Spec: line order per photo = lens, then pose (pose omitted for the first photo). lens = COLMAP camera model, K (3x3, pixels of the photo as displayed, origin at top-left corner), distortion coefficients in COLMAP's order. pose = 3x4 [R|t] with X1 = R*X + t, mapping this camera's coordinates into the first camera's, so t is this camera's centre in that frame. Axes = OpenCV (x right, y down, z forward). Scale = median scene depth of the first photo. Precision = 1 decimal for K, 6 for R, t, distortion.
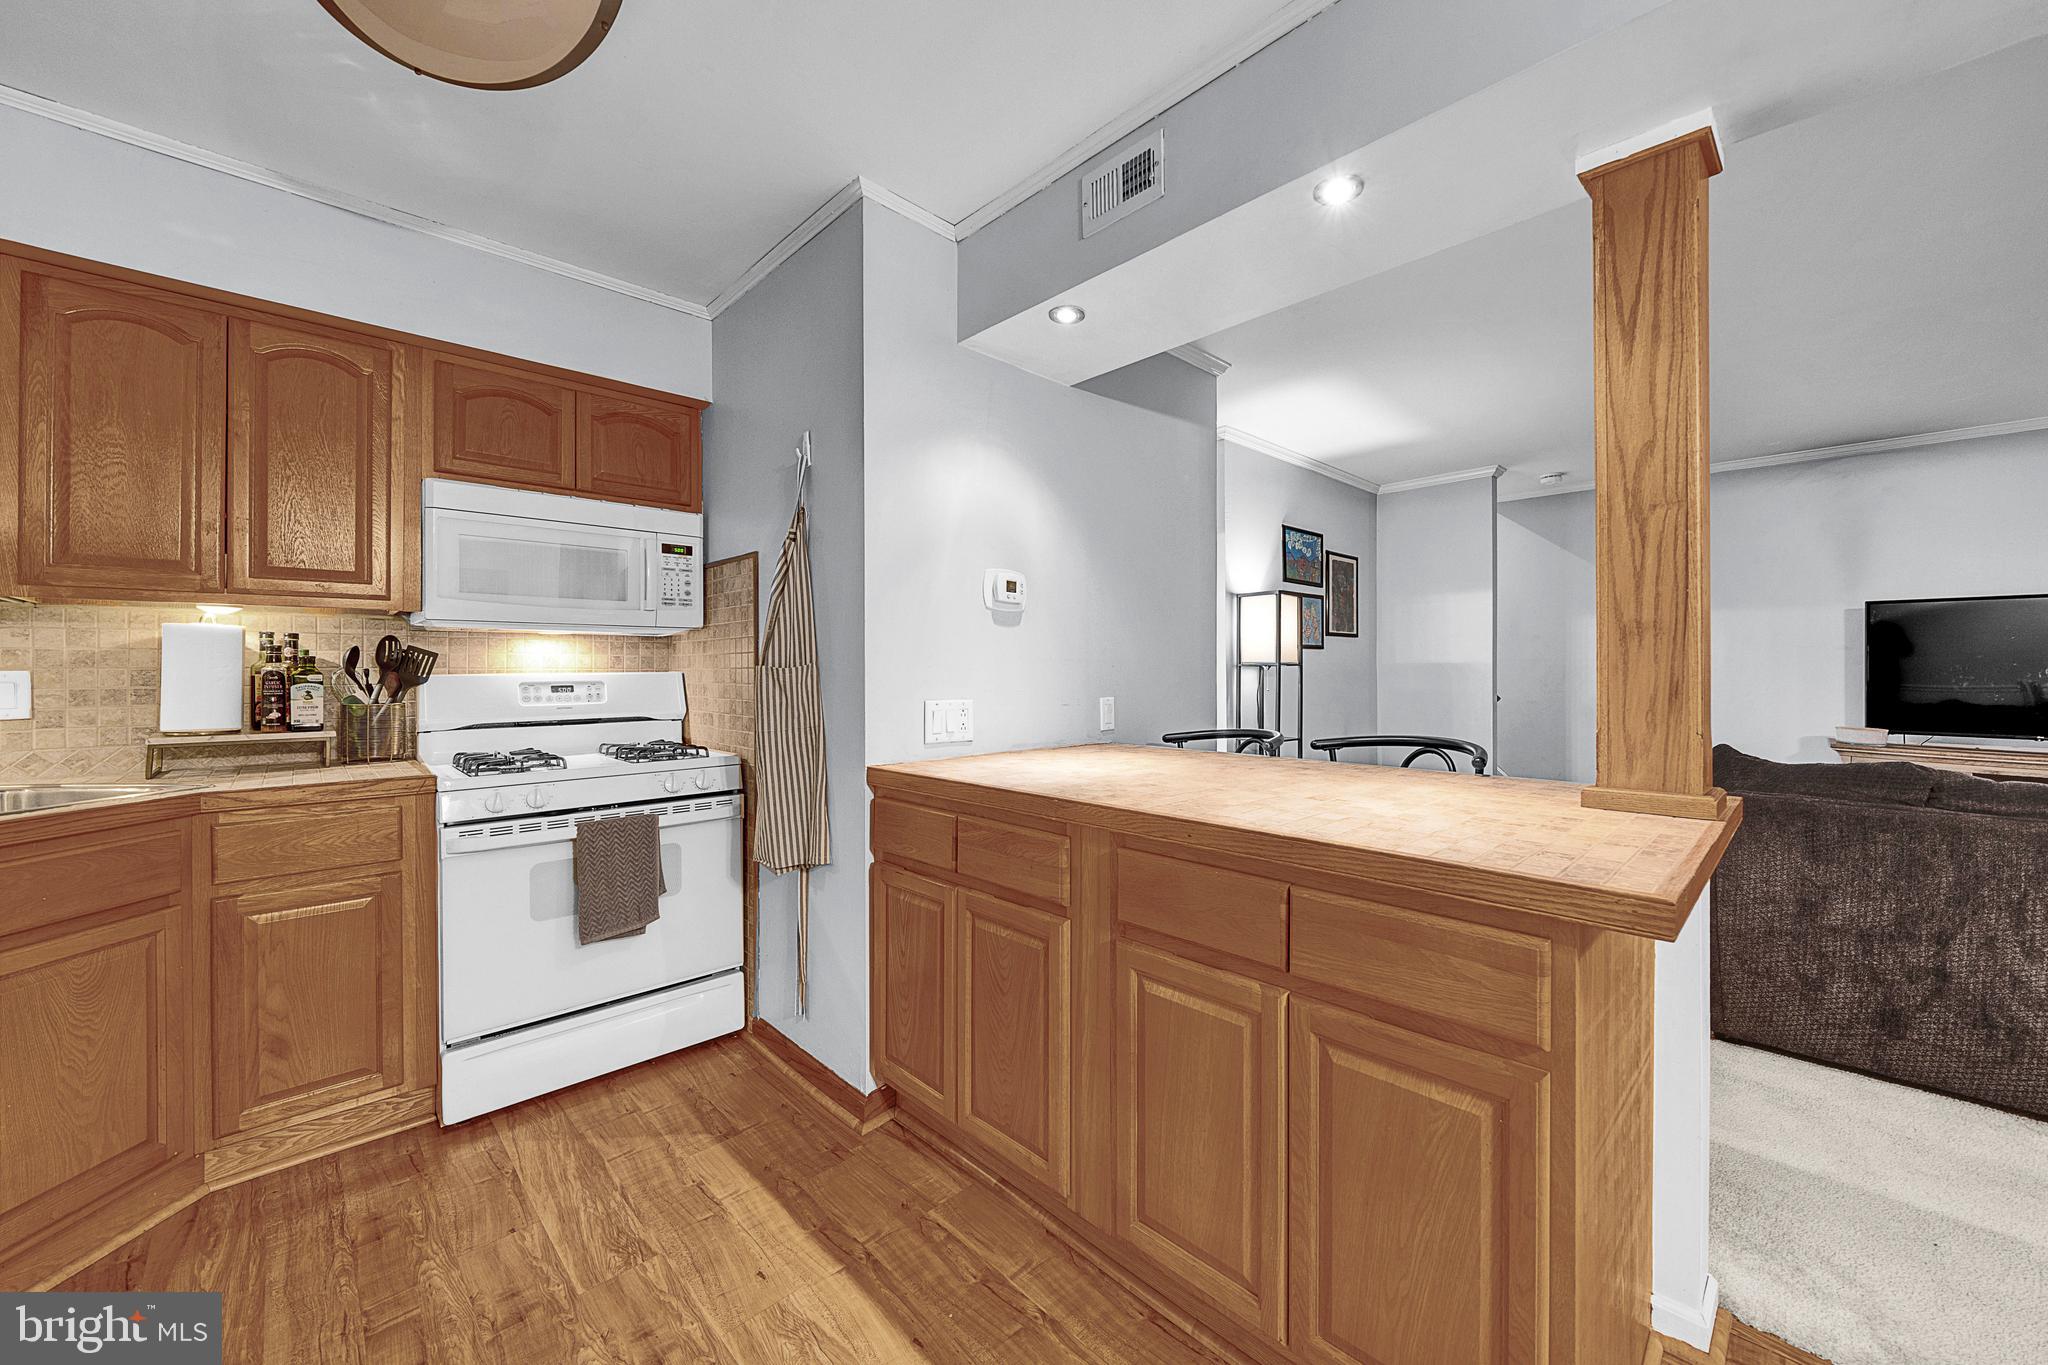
lens RADIAL K [[770.4, 0, 1179.7], [0, 770.4, 670.7], [0, 0, 1]] dist [-0.004312, -0.000672]
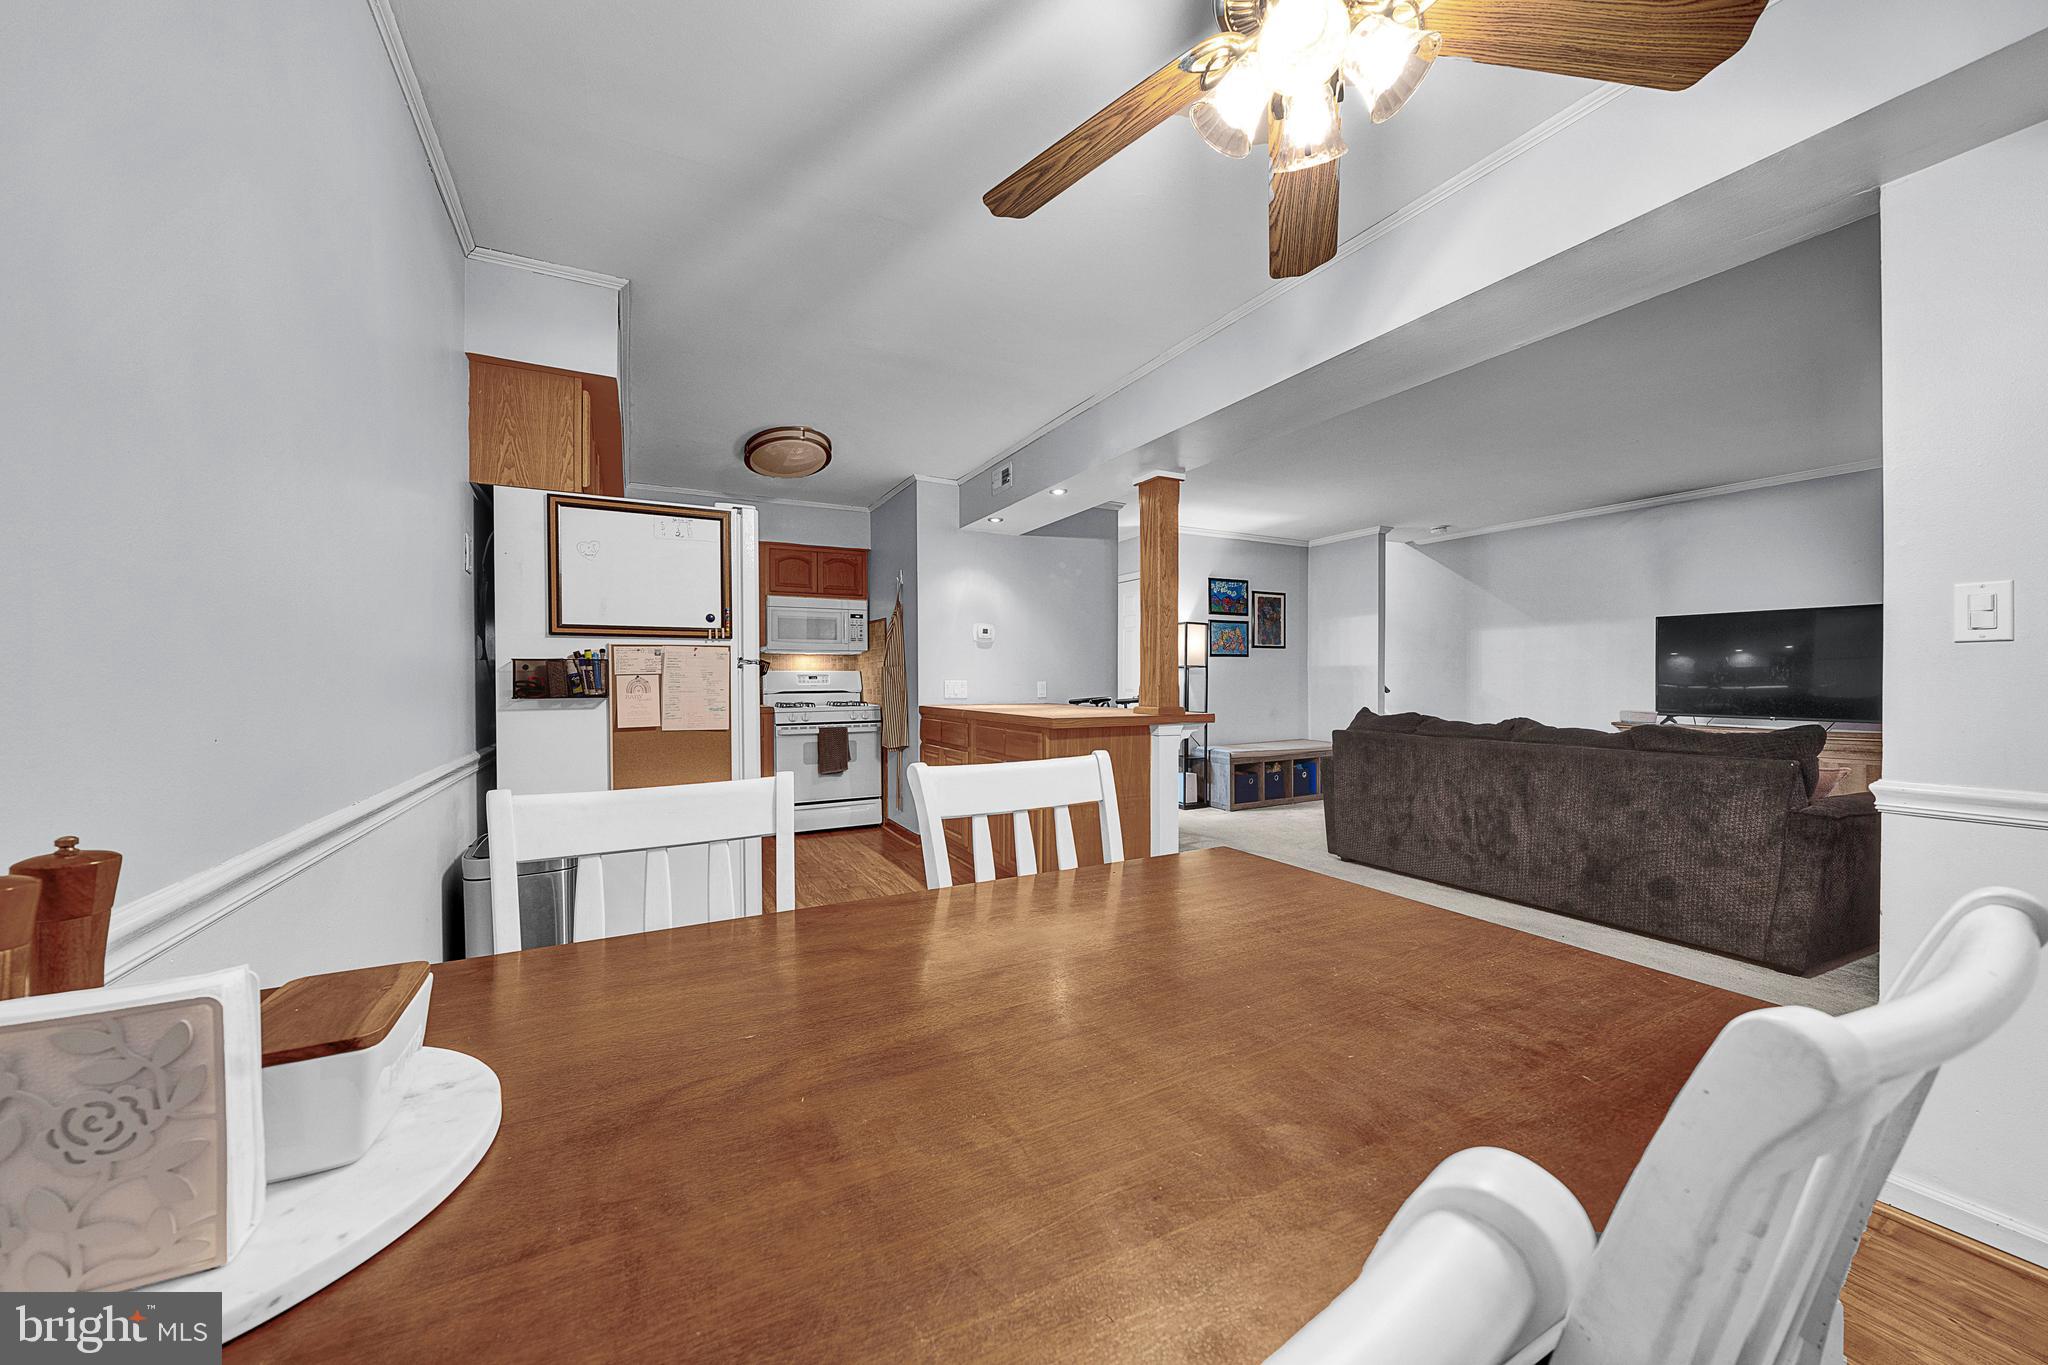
lens RADIAL K [[755.7, 0, 1166.8], [0, 755.7, 679.8], [0, 0, 1]] dist [0.000058, -0.000051]
pose [[0.974001, -0.003196, -0.226523, 0.919770], [0.003164, 0.999995, -0.000505, 0.041910], [0.226523, -0.000225, 0.974006, -1.195930]]
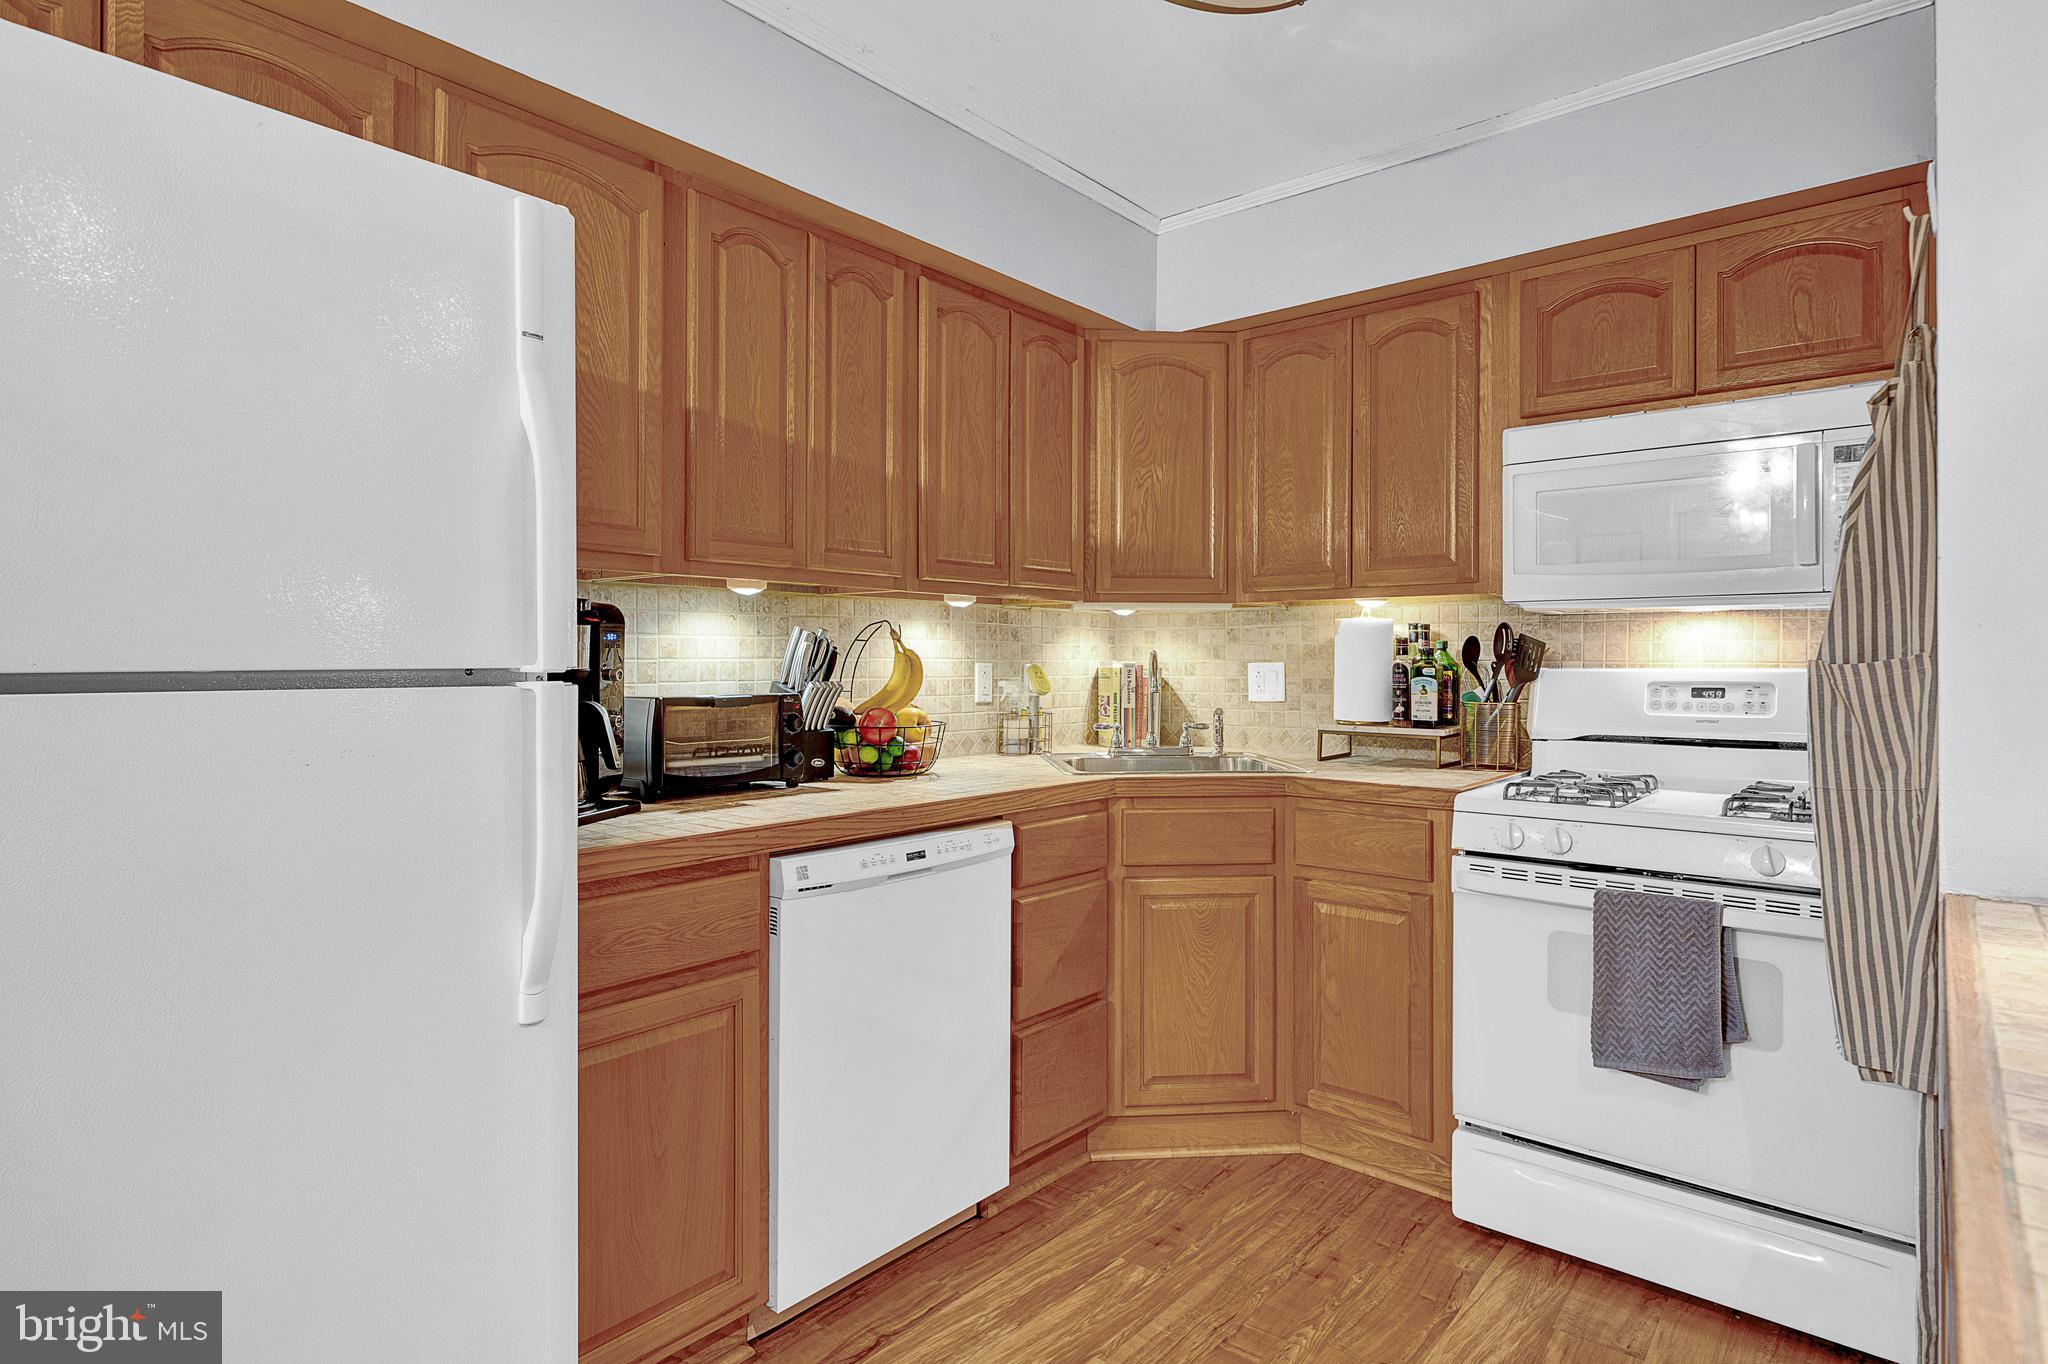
lens RADIAL K [[1104.0, 0, 930.7], [0, 1104.0, 658.3], [0, 0, 1]] dist [0.000321, -0.000527]
pose [[-0.054825, 0.001997, -0.998494, 0.234782], [-0.005474, 0.999982, 0.002300, -0.005970], [0.998481, 0.005592, -0.054813, 0.450839]]
